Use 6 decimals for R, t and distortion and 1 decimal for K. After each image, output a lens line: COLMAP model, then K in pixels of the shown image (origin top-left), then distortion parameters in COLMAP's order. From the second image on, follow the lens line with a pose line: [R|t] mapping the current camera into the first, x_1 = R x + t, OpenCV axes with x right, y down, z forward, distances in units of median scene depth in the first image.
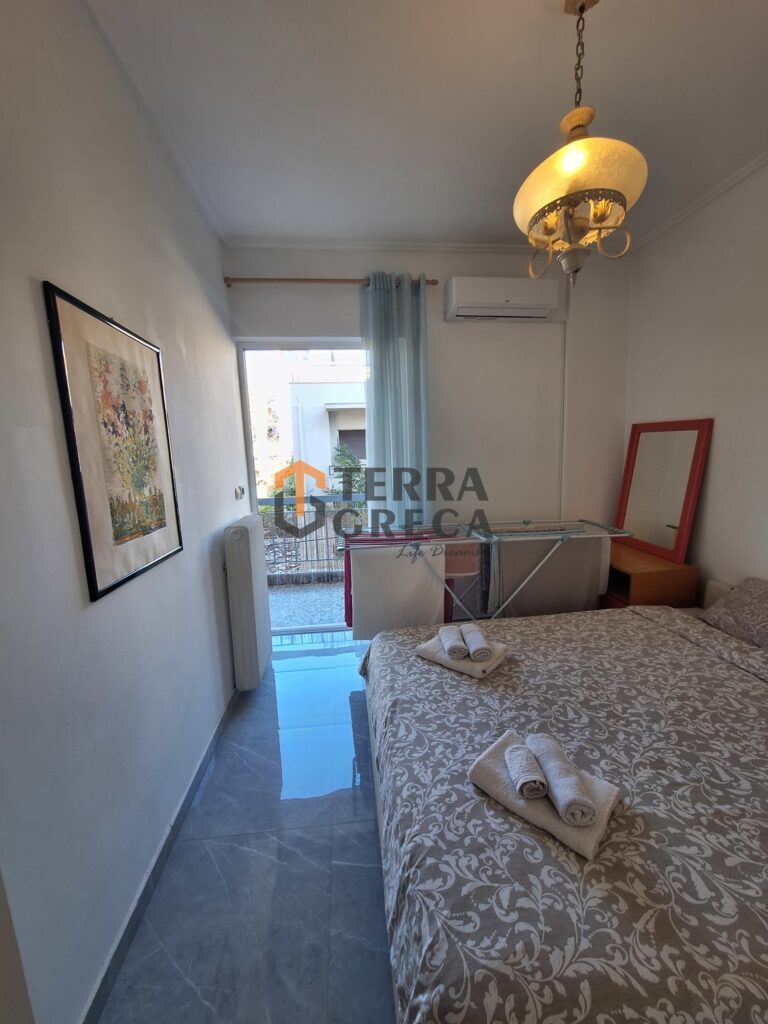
lens RADIAL K [[402.5, 0, 390.2], [0, 402.5, 516.4], [0, 0, 1]] dist [-0.003405, 0.000268]
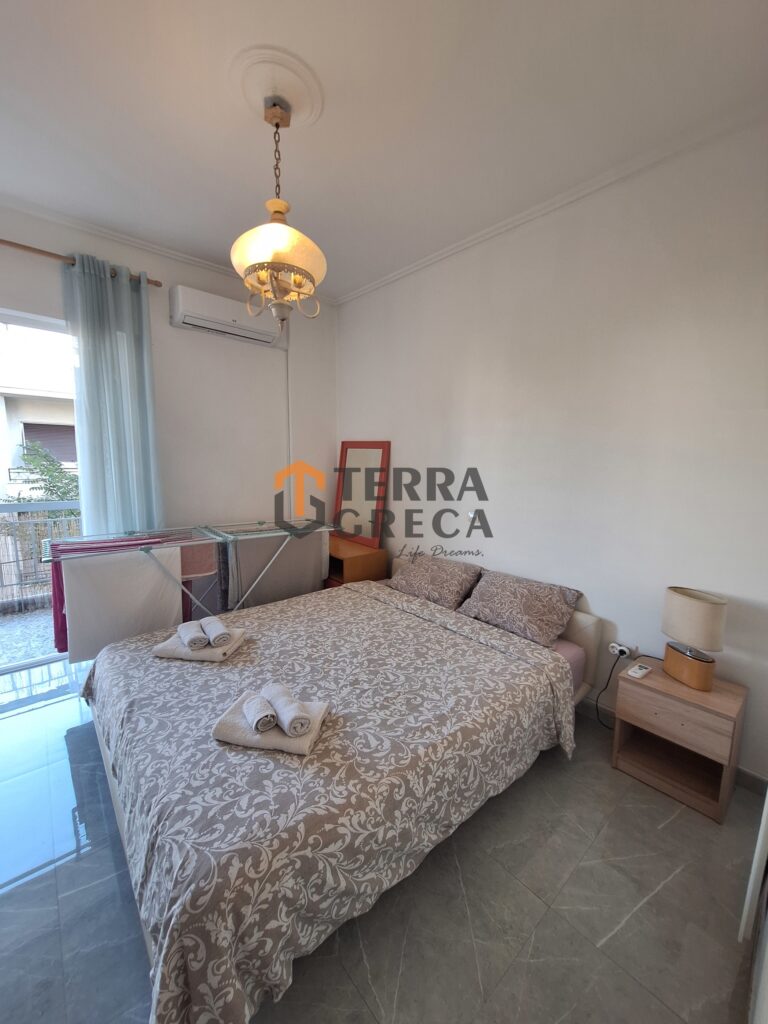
lens RADIAL K [[402.5, 0, 383.4], [0, 402.5, 518.2], [0, 0, 1]] dist [-0.003405, 0.000268]
pose [[0.821996, -0.035166, 0.568407, -0.024342], [0.046228, 0.998918, -0.005051, 0.039921], [-0.567614, 0.030428, 0.822732, -0.181290]]
